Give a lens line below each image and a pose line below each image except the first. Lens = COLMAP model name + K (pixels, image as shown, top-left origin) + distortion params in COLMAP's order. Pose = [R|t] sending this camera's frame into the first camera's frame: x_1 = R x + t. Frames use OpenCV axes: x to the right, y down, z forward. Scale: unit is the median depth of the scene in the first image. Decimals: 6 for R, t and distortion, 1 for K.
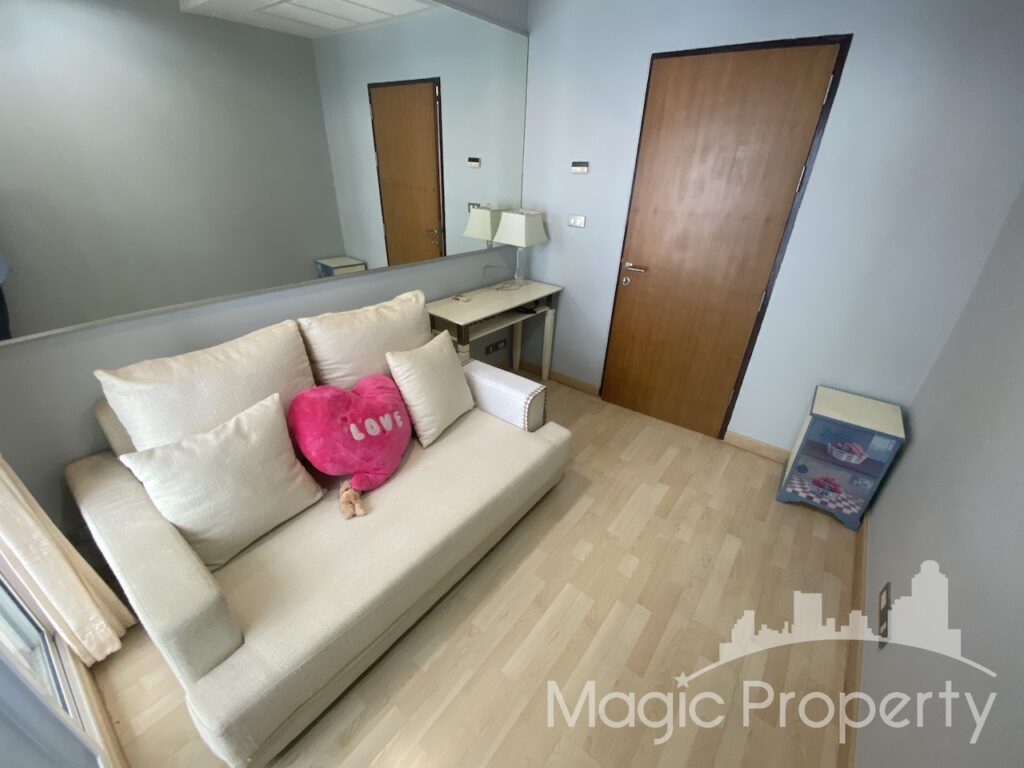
lens RADIAL K [[413.6, 0, 512.0], [0, 413.6, 384.0], [0, 0, 1]] dist [0.001700, -0.013595]
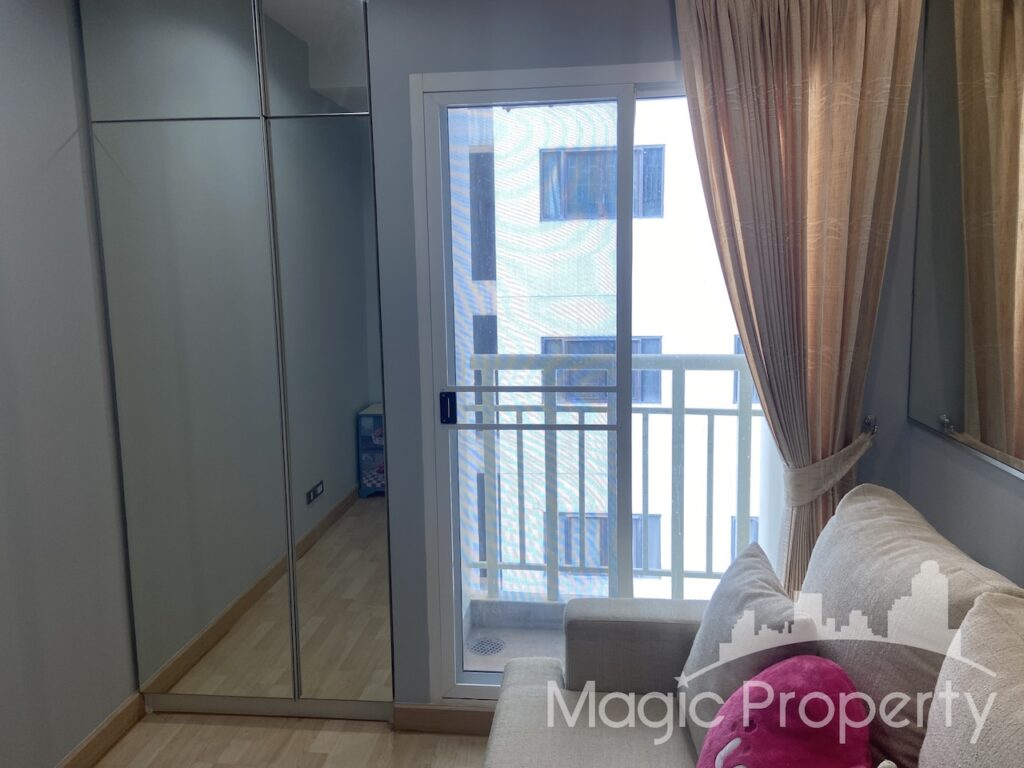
lens RADIAL K [[788.9, 0, 516.1], [0, 788.9, 359.2], [0, 0, 1]] dist [0.026206, -0.007450]
pose [[-0.846371, 0.051641, -0.530084, 0.235082], [-0.256127, 0.833175, 0.490121, -0.544049], [0.466963, 0.550593, -0.691949, 1.095415]]
